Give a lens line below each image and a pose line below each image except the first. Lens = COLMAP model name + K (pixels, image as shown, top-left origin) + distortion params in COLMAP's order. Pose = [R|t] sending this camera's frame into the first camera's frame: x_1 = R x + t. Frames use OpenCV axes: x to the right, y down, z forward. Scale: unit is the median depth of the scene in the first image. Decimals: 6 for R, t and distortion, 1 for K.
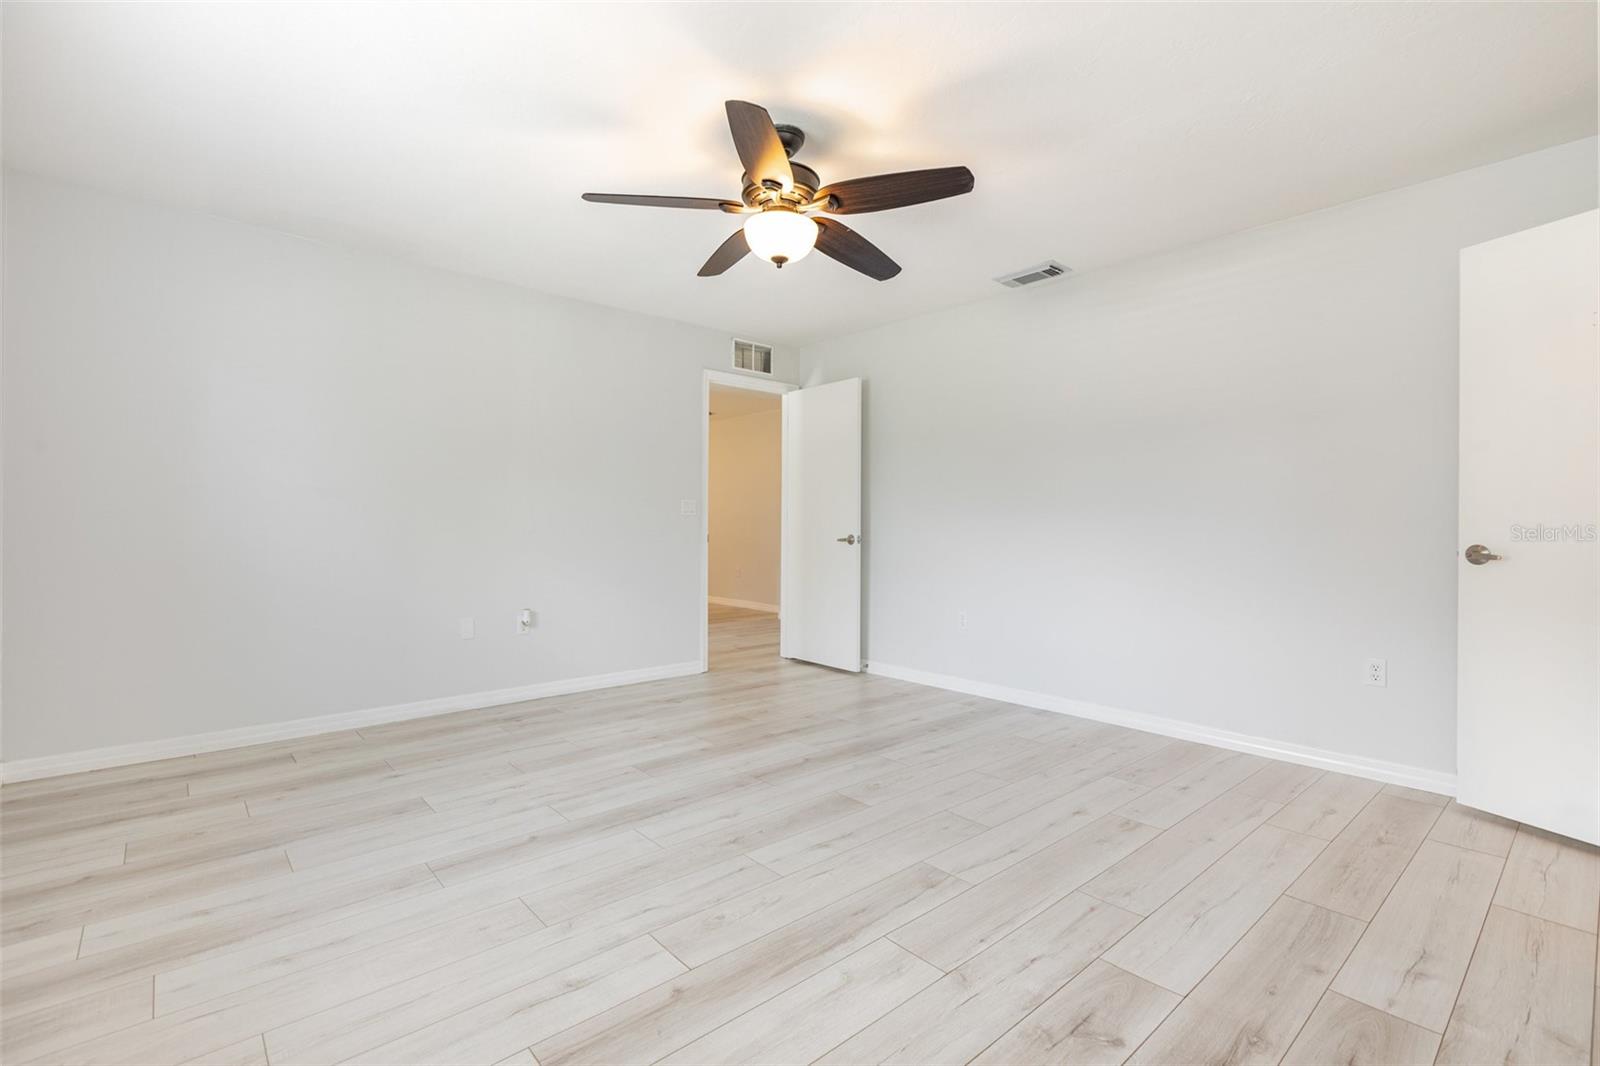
lens RADIAL K [[715.5, 0, 795.2], [0, 715.5, 529.9], [0, 0, 1]] dist [0.001947, -0.002837]
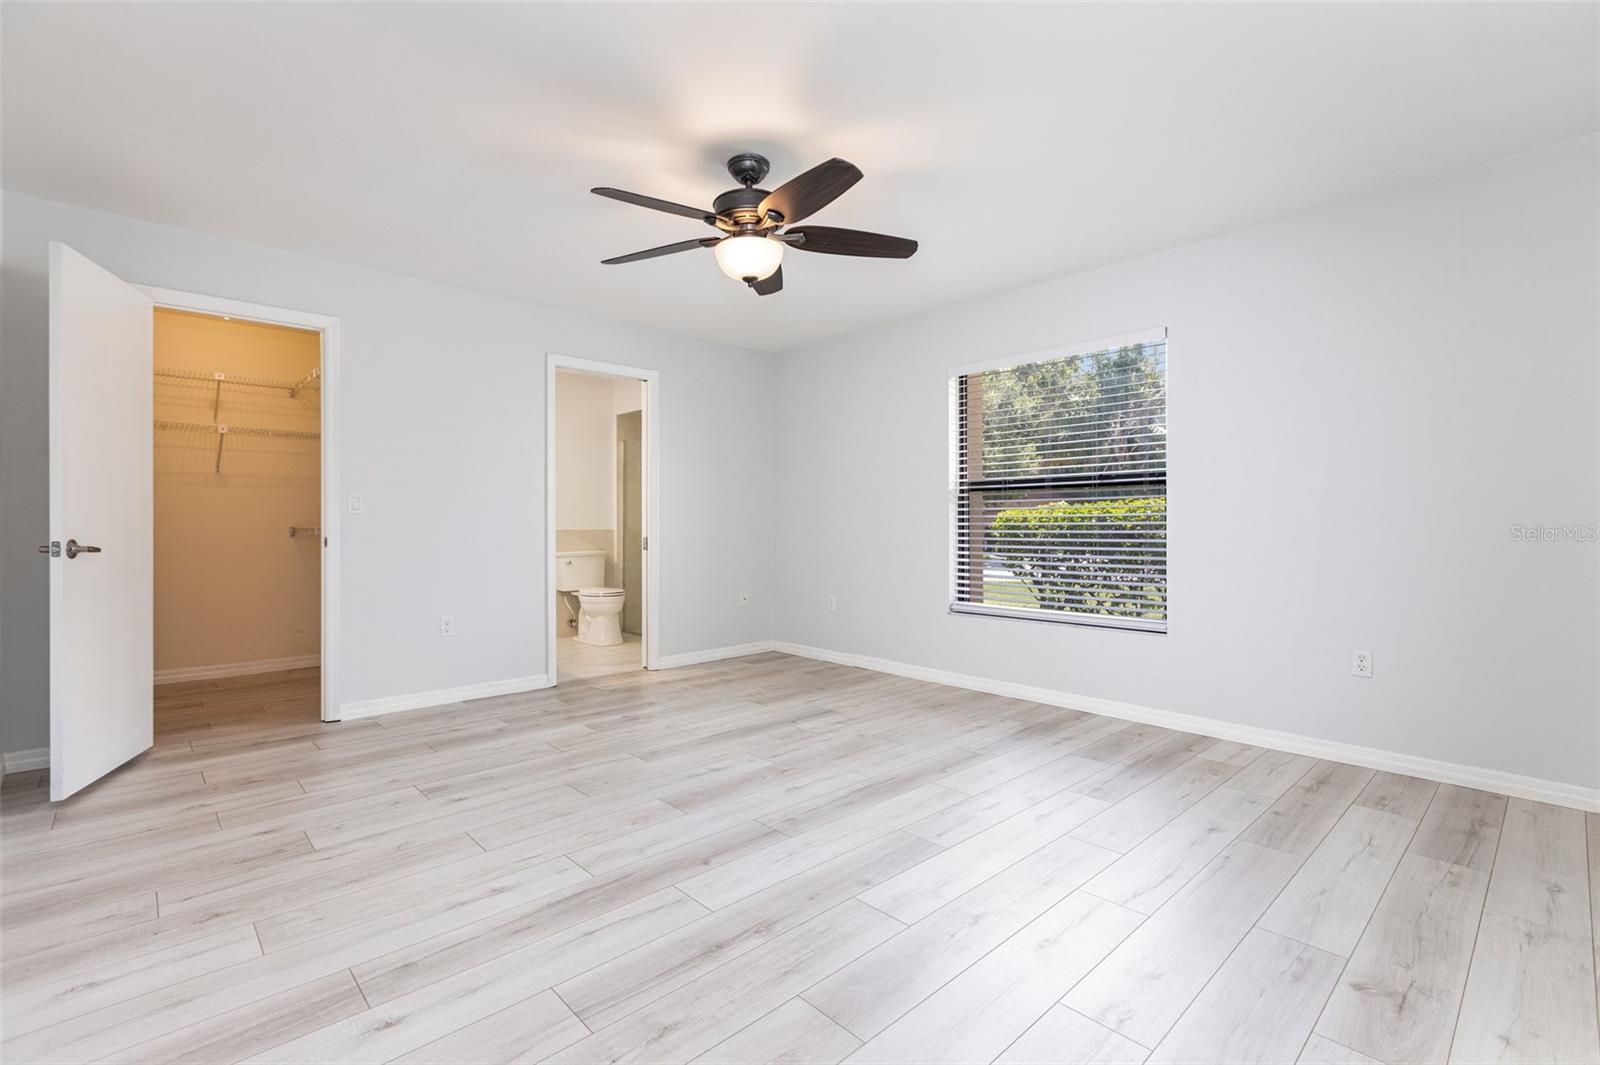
lens RADIAL K [[715.5, 0, 804.0], [0, 715.5, 529.1], [0, 0, 1]] dist [0.001947, -0.002837]
pose [[-0.999113, -0.005586, -0.041742, -0.057215], [-0.005930, 0.999950, 0.008103, -0.007799], [0.041695, 0.008343, -0.999096, 2.028844]]
